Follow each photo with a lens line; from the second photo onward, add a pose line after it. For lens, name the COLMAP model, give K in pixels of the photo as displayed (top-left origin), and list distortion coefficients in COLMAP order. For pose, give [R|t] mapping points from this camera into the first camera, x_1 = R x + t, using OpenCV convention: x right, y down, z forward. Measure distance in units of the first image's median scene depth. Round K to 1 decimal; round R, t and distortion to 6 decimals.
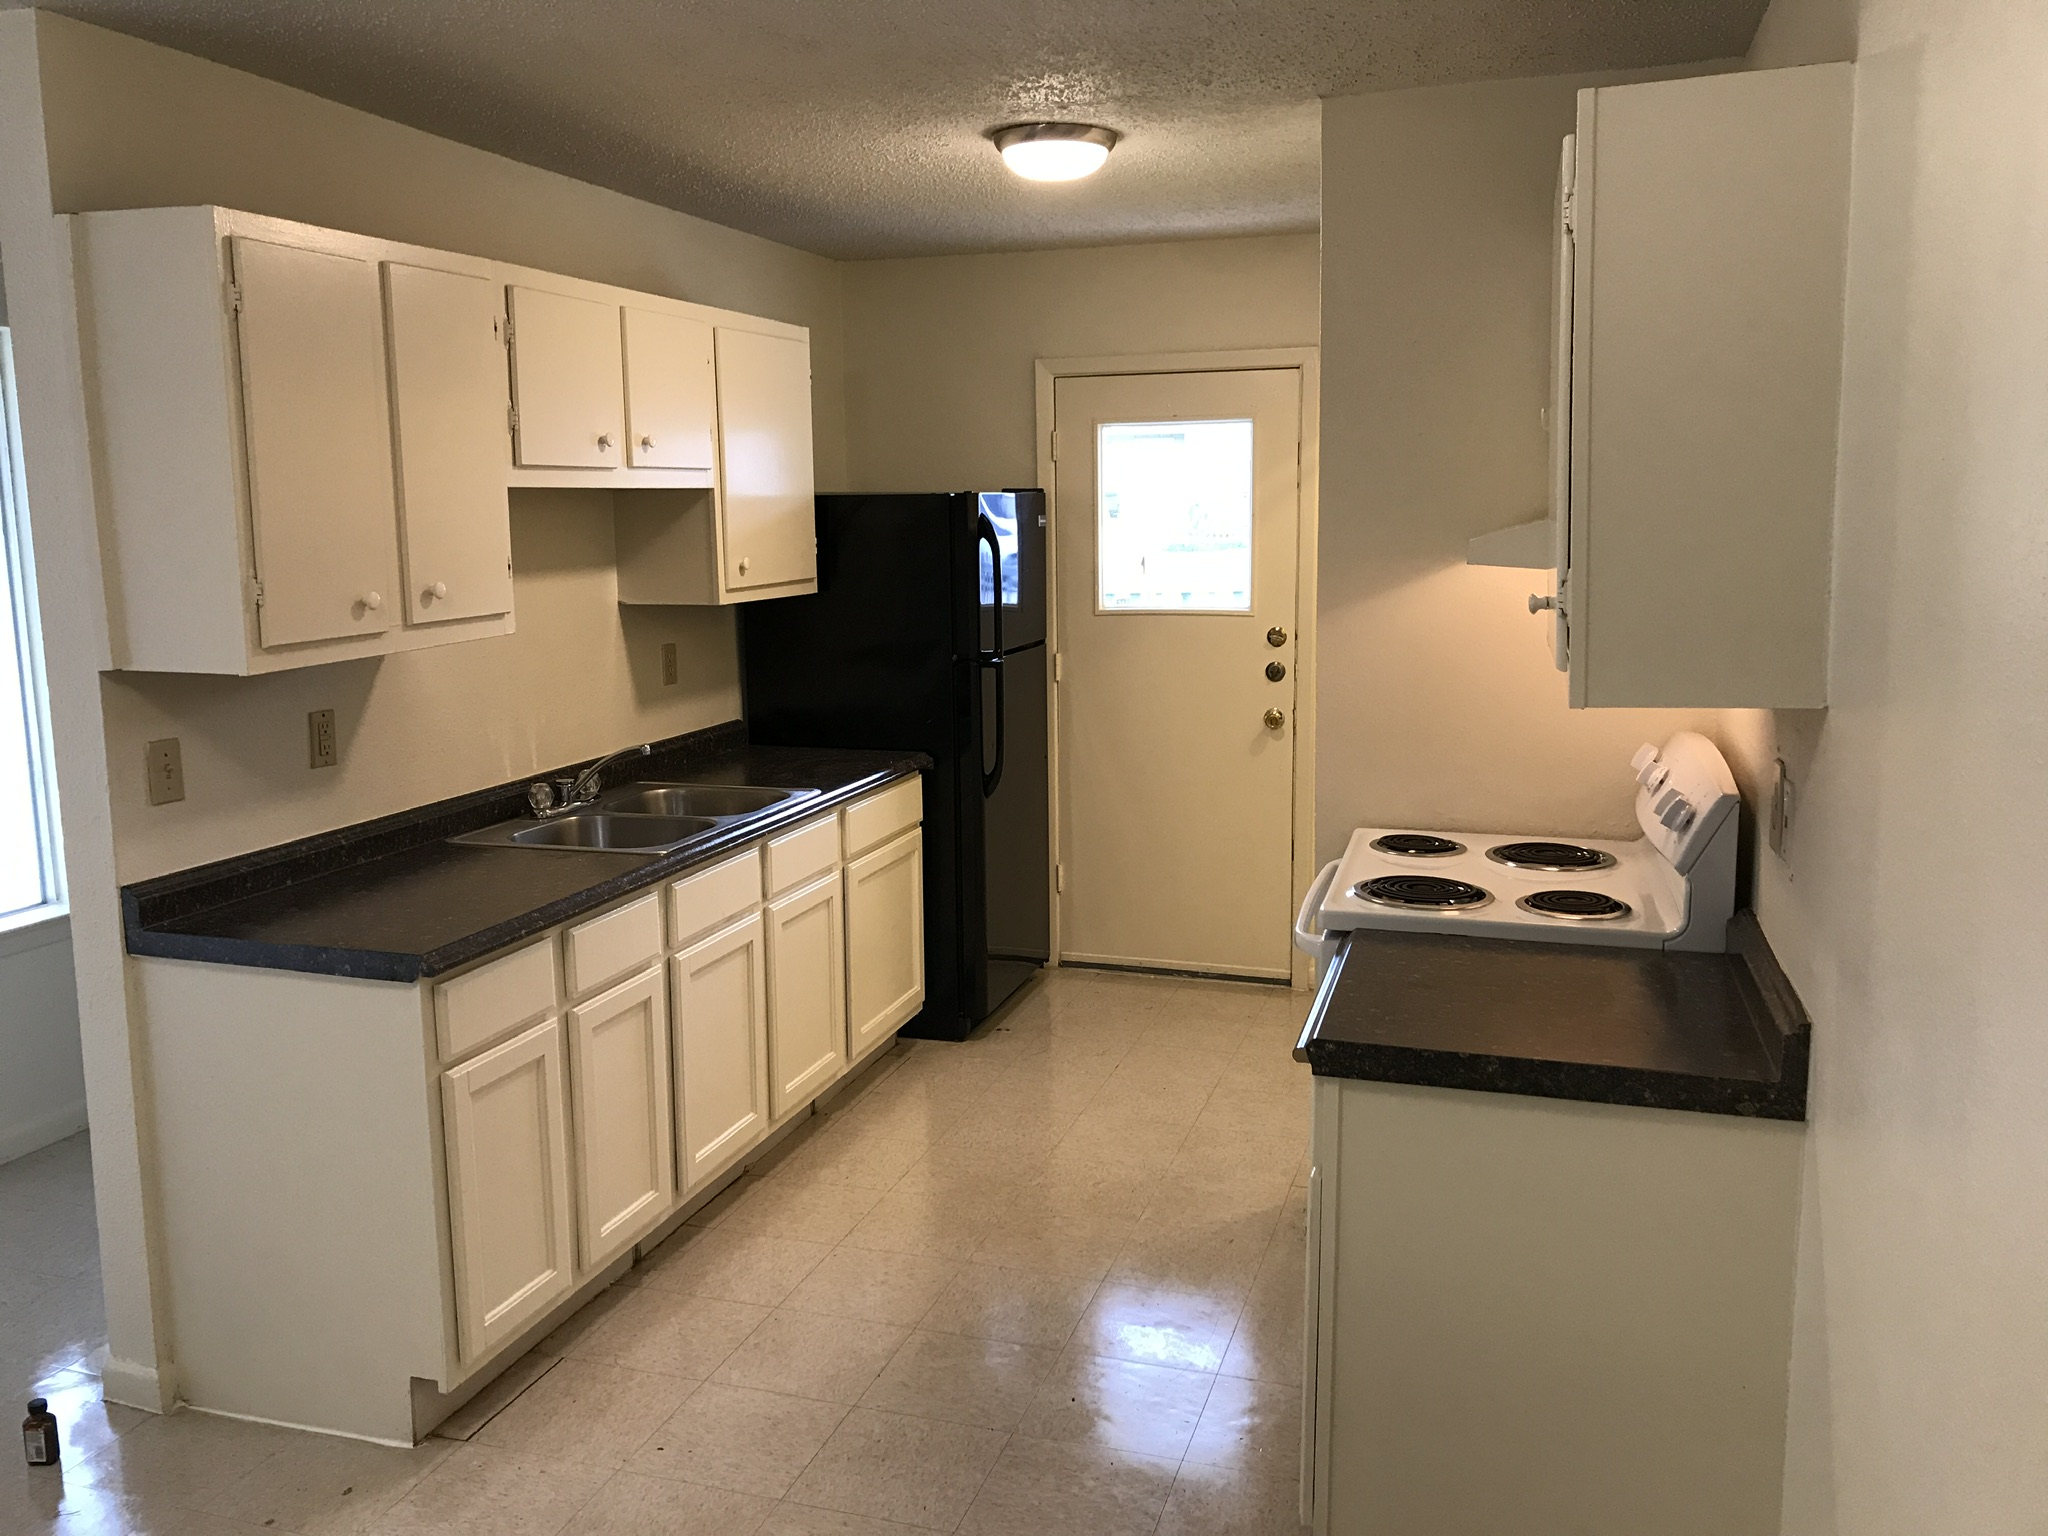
lens RADIAL K [[1670.7, 0, 1023.1], [0, 1670.7, 781.0], [0, 0, 1]] dist [0.026455, -0.063665]
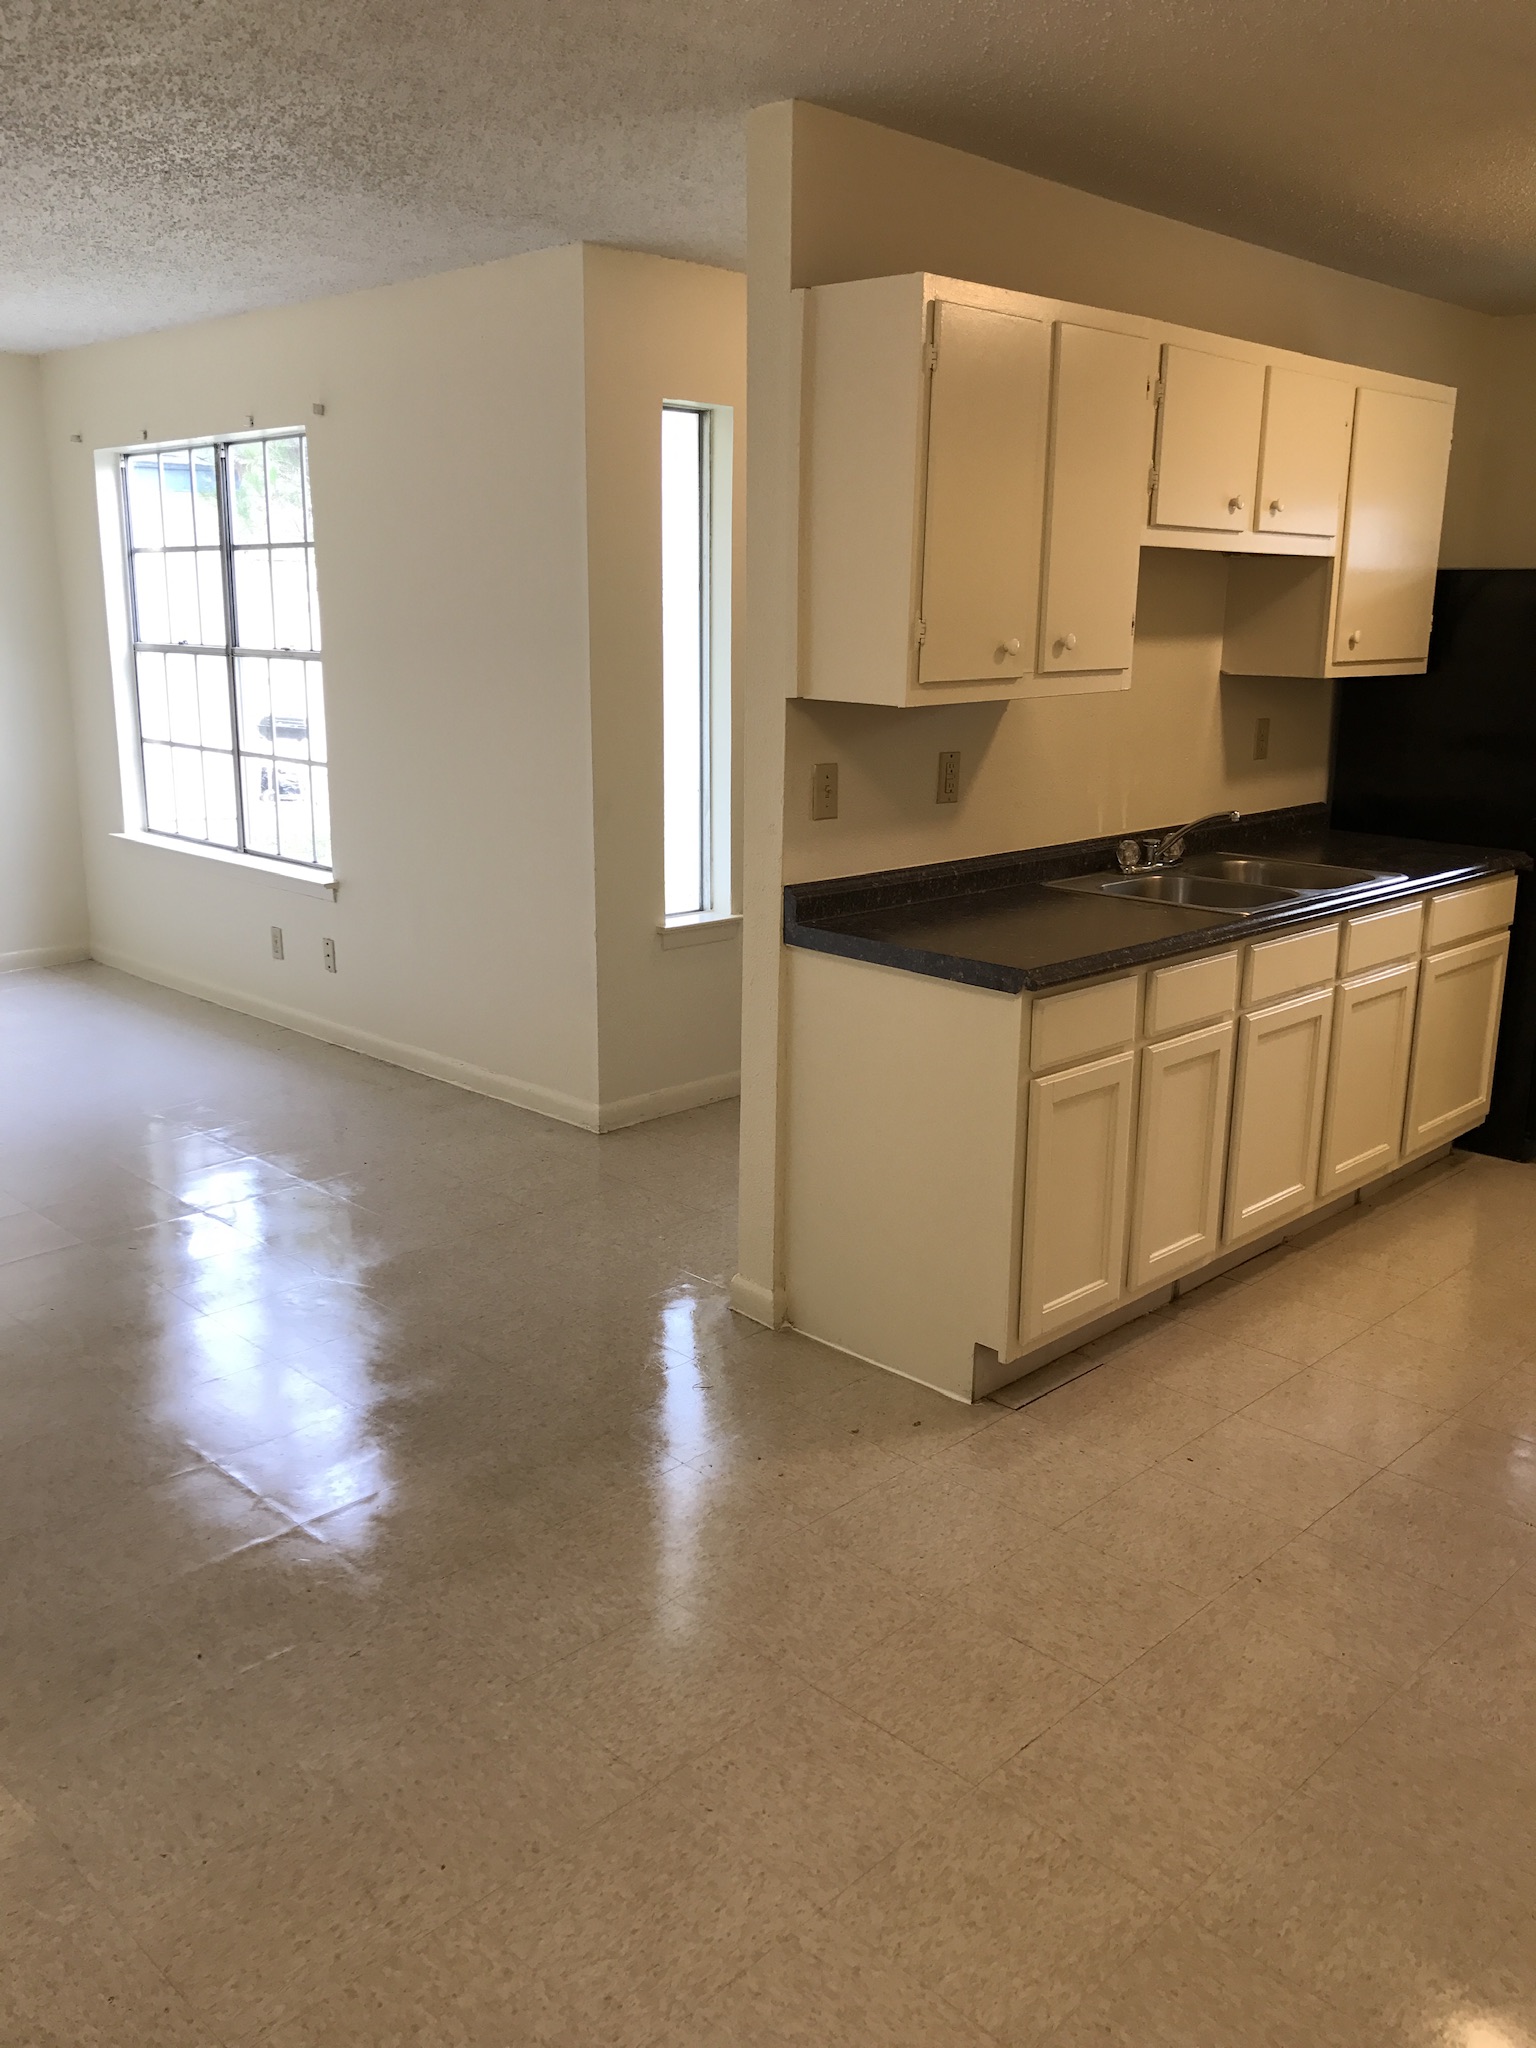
lens RADIAL K [[1670.7, 0, 768.0], [0, 1670.7, 1024.0], [0, 0, 1]] dist [0.026455, -0.063665]
pose [[0.890227, 0.129423, -0.436745, -0.021399], [-0.093925, 0.990338, 0.102024, 0.033844], [0.445729, -0.049803, 0.893781, -0.044986]]
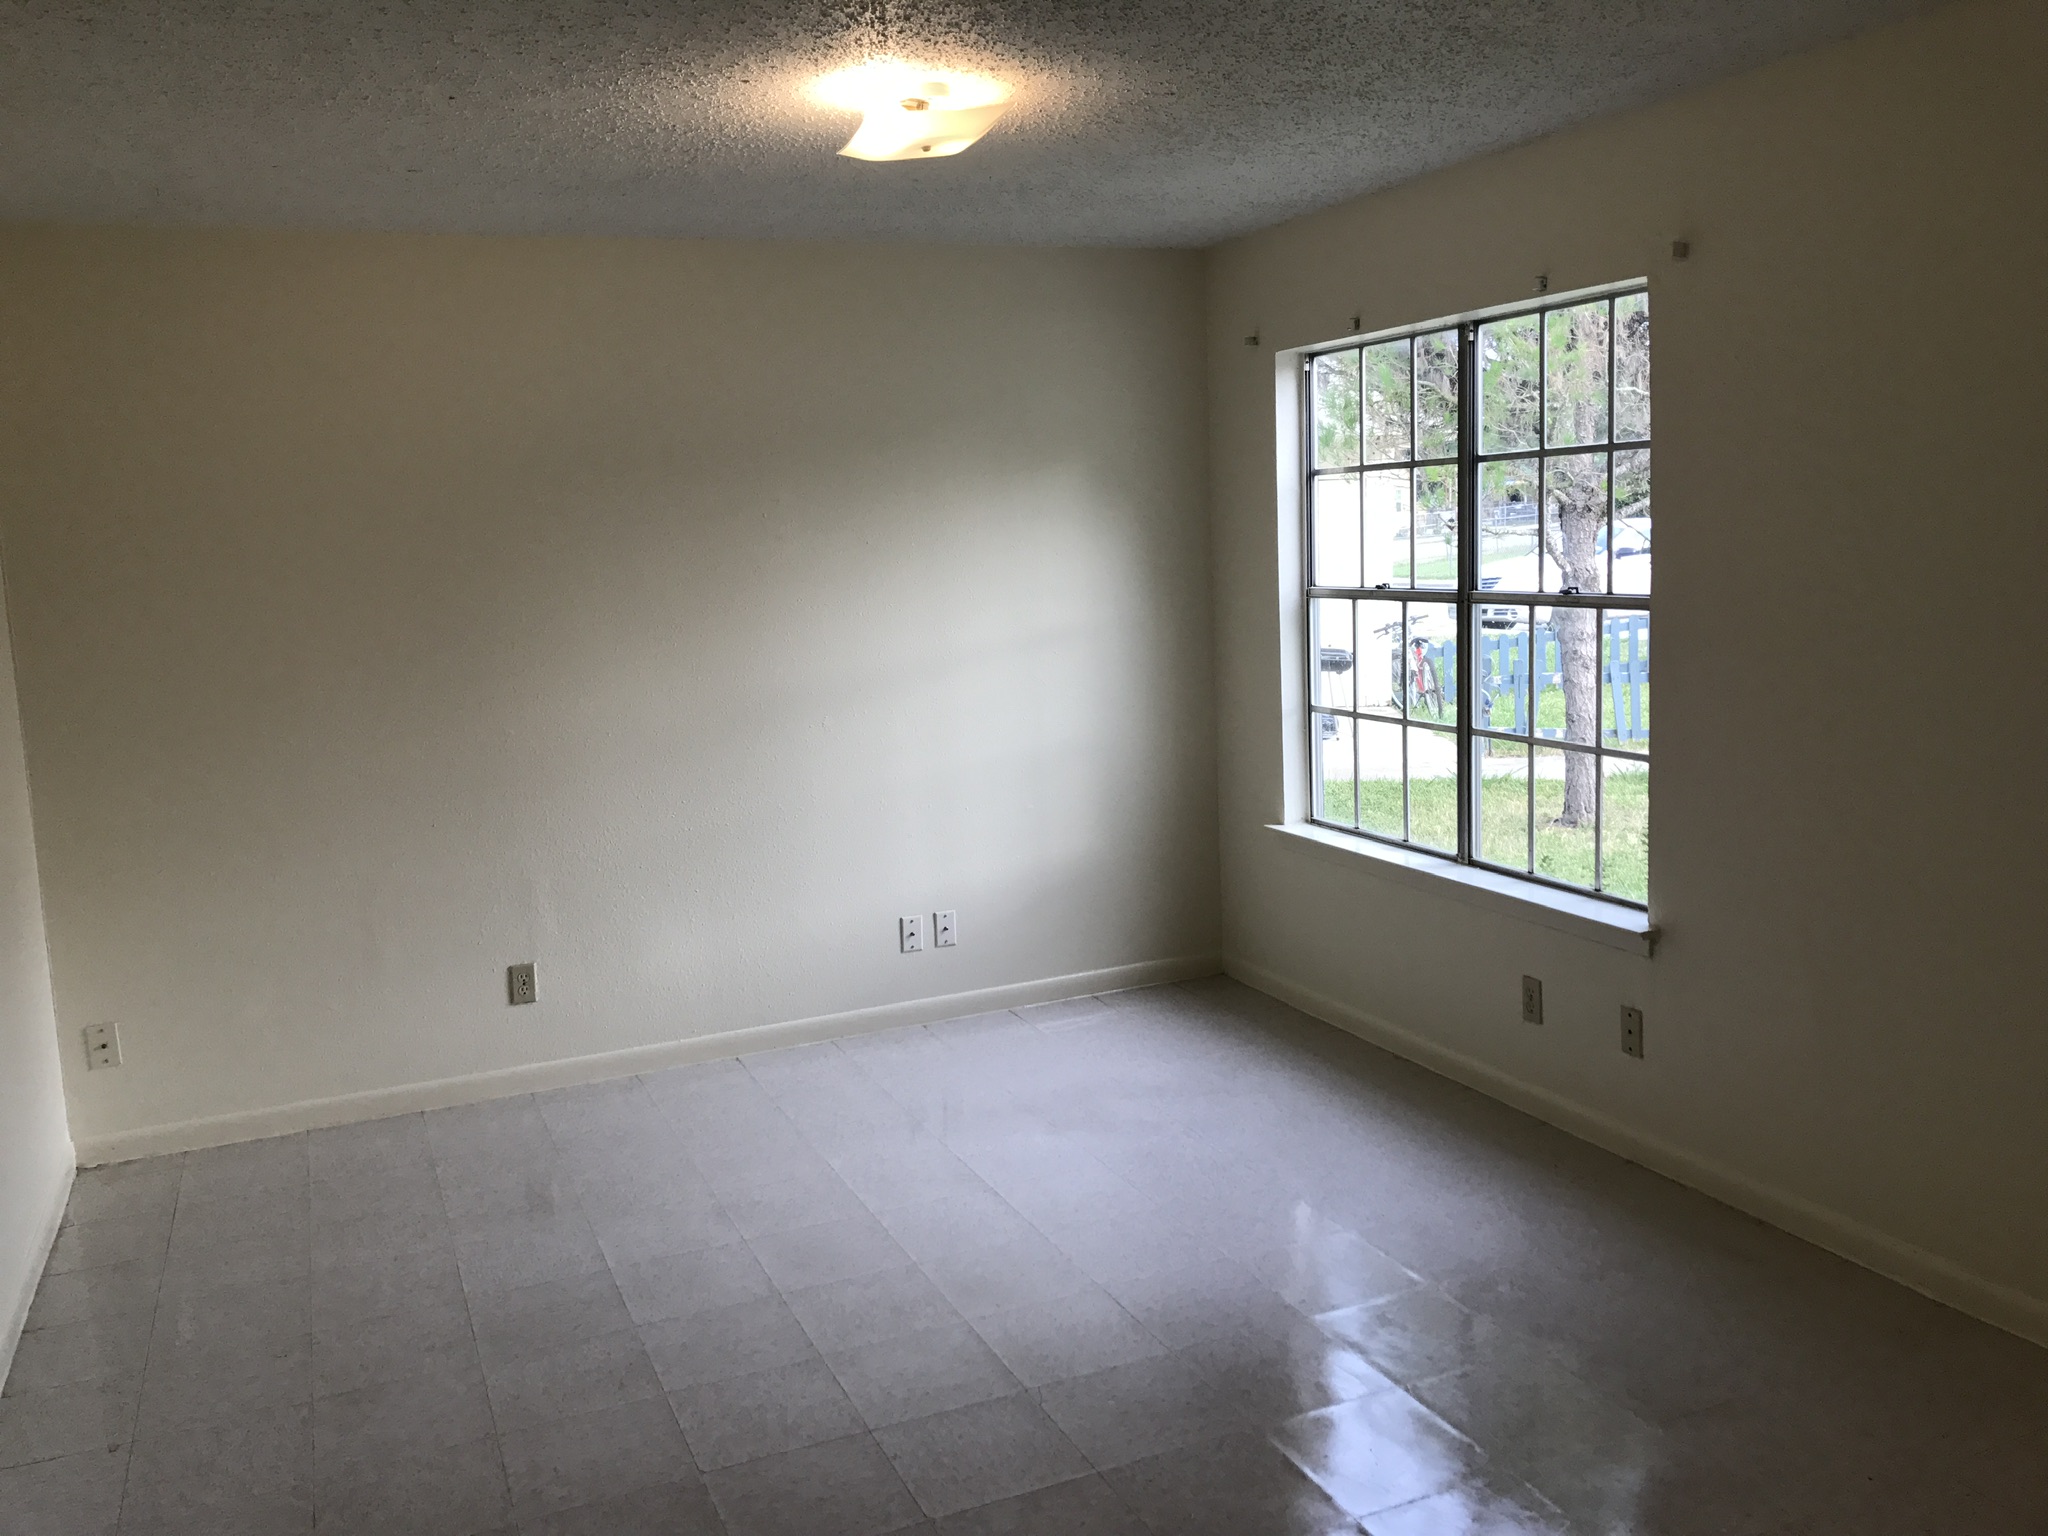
lens RADIAL K [[1670.7, 0, 1023.1], [0, 1670.7, 781.0], [0, 0, 1]] dist [0.026455, -0.063665]
pose [[0.651028, 0.097950, -0.752707, -0.445810], [-0.093267, 0.994447, 0.048740, 0.000399], [0.753302, 0.038472, 0.656549, 0.131511]]
